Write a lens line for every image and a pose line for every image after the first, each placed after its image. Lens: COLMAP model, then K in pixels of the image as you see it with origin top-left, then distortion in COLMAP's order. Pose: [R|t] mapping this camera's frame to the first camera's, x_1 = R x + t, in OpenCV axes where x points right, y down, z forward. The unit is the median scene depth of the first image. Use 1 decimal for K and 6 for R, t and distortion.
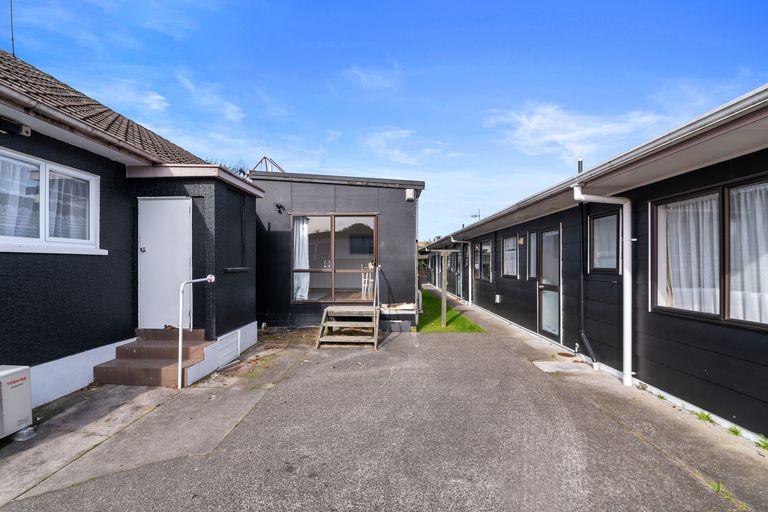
lens RADIAL K [[332.8, 0, 383.5], [0, 332.8, 252.7], [0, 0, 1]] dist [-0.000781, 0.000331]
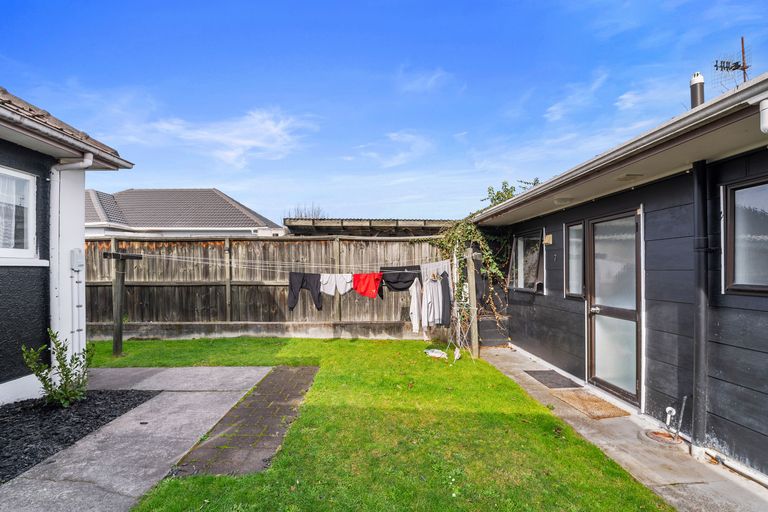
lens RADIAL K [[332.8, 0, 382.5], [0, 332.8, 257.6], [0, 0, 1]] dist [-0.000781, 0.000331]
pose [[0.997837, -0.011752, 0.064671, 0.037813], [0.012091, 0.999915, -0.004843, 0.001692], [-0.064609, 0.005614, 0.997895, 0.425144]]
